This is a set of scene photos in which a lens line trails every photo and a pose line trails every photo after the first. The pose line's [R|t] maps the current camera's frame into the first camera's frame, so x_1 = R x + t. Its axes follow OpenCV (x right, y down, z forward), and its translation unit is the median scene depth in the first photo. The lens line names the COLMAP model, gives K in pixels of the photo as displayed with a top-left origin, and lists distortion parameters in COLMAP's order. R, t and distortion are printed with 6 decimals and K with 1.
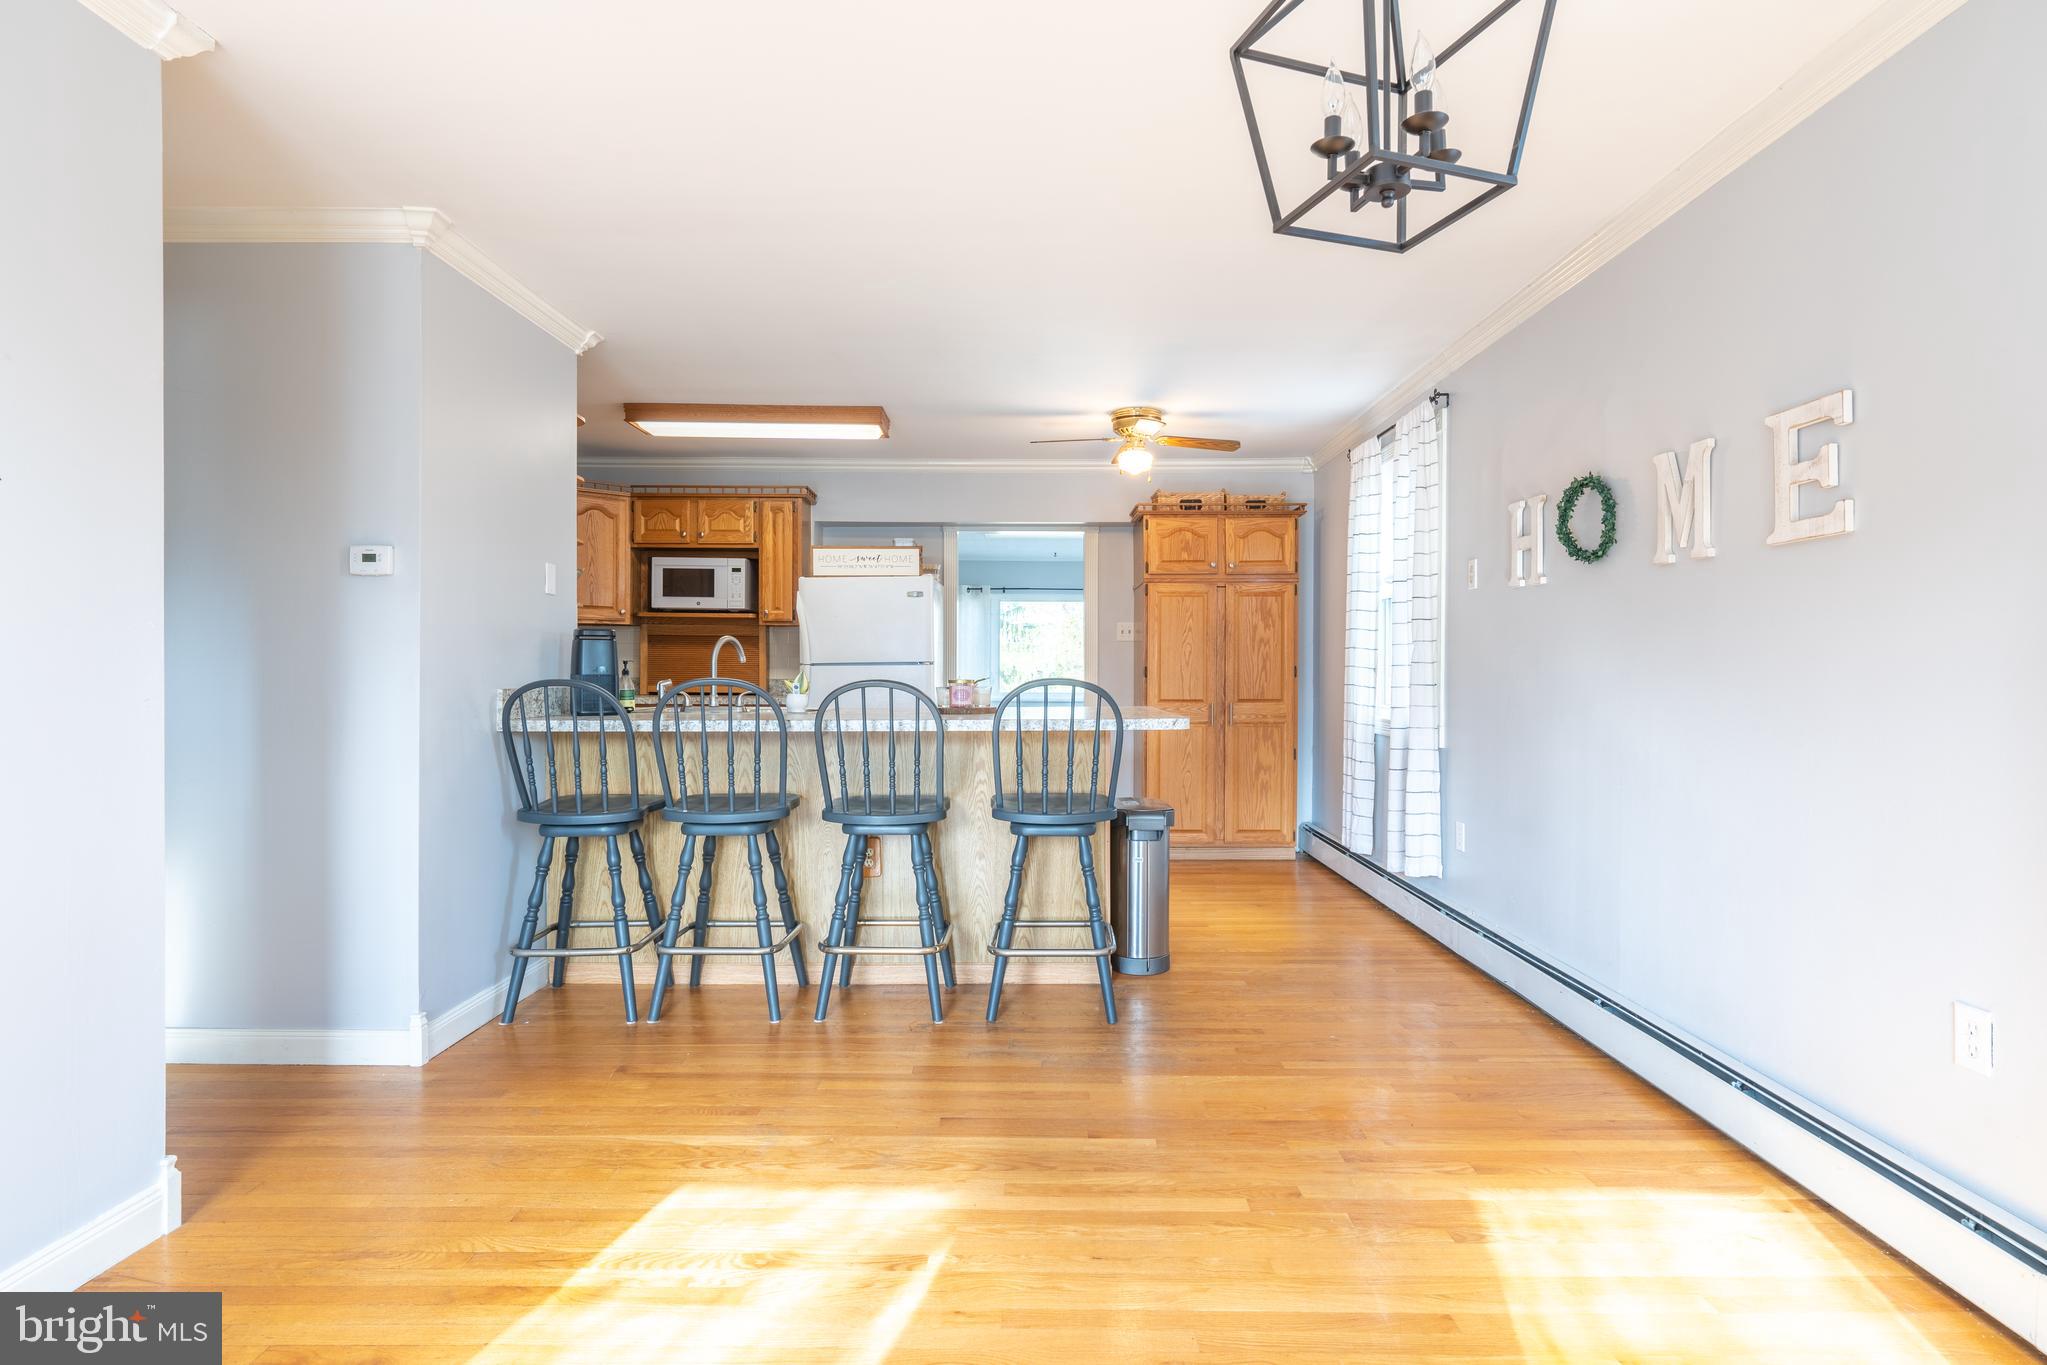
lens RADIAL K [[1052.5, 0, 1008.4], [0, 1052.5, 675.3], [0, 0, 1]] dist [0.000018, -0.001058]
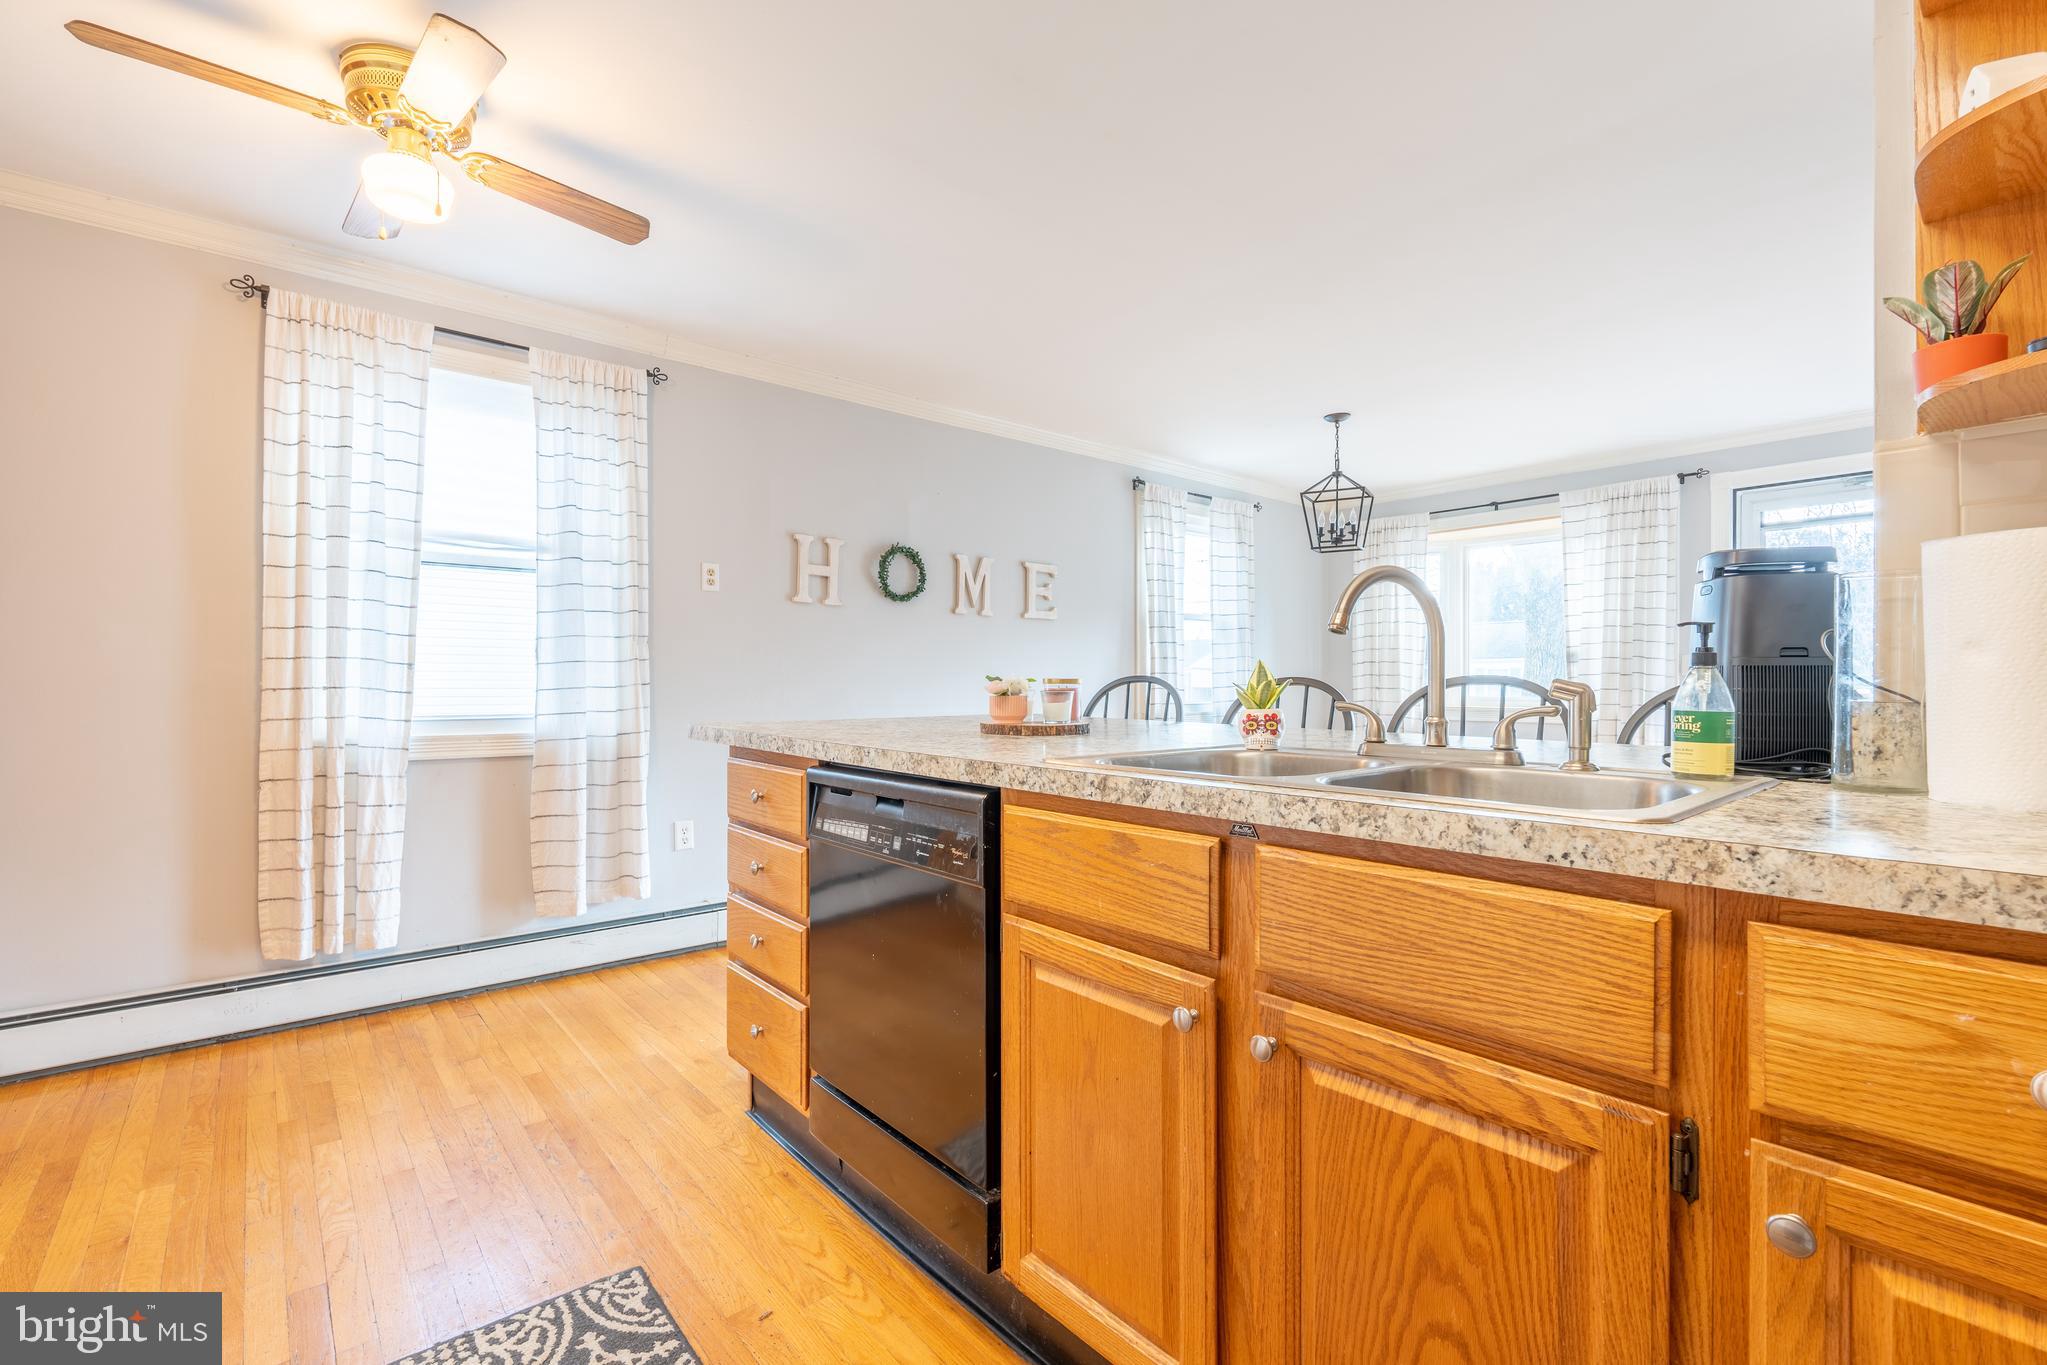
lens RADIAL K [[907.4, 0, 1038.4], [0, 907.4, 687.5], [0, 0, 1]] dist [-0.002108, 0.000638]
pose [[-0.670927, -0.010345, 0.741451, -0.298319], [-0.001608, 0.999921, 0.012496, 0.001576], [-0.741522, 0.007192, -0.670890, 0.896680]]
